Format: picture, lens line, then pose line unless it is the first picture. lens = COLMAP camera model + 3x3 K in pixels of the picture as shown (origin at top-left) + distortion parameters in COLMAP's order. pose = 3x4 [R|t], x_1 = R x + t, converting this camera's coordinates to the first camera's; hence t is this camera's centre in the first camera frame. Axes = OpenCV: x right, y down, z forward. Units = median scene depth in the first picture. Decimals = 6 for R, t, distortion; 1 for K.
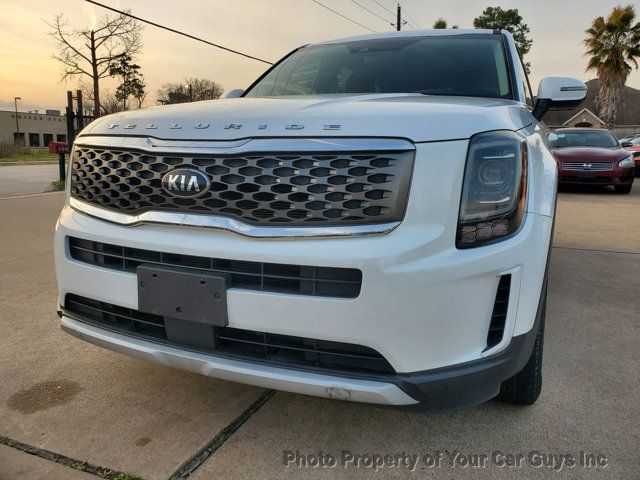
lens RADIAL K [[497.4, 0, 327.7], [0, 497.4, 221.2], [0, 0, 1]] dist [0.025175, -0.009186]
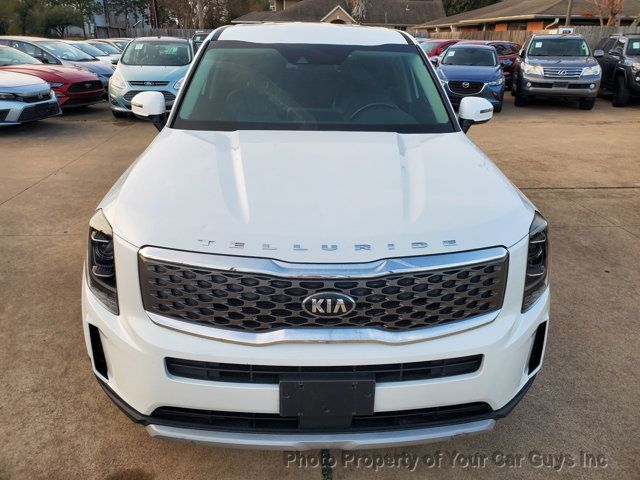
lens RADIAL K [[497.4, 0, 323.9], [0, 497.4, 222.6], [0, 0, 1]] dist [0.025175, -0.009186]
pose [[0.898833, -0.147164, 0.412846, -0.723484], [0.059132, 0.974050, 0.218471, -0.495058], [-0.434284, -0.171957, 0.884210, 0.065266]]
